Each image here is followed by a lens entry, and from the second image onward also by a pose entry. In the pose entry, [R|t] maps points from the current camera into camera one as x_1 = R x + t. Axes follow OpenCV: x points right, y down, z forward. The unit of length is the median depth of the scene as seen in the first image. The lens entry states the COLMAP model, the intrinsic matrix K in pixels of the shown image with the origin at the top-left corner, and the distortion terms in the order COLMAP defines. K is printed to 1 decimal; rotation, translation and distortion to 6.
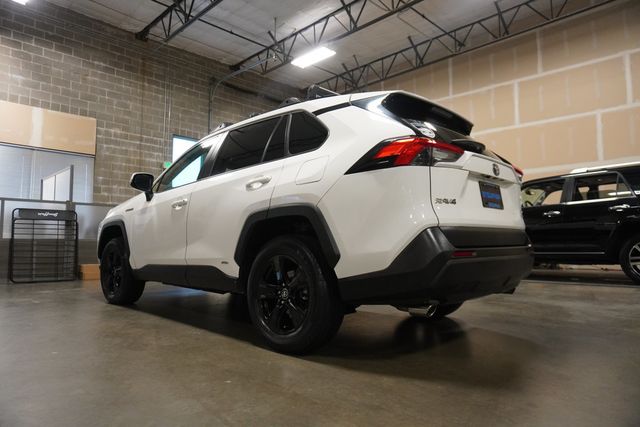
lens RADIAL K [[428.4, 0, 320.1], [0, 428.4, 216.0], [0, 0, 1]] dist [-0.053784, 0.027210]
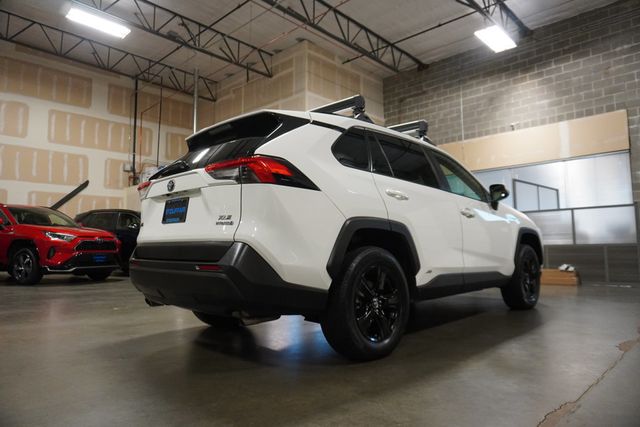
lens RADIAL K [[428.4, 0, 320.1], [0, 428.4, 216.0], [0, 0, 1]] dist [-0.053784, 0.027210]
pose [[-0.008441, -0.085207, -0.996328, 0.377976], [0.082608, 0.992898, -0.085614, 0.021651], [0.996546, -0.083028, -0.001342, 0.355868]]
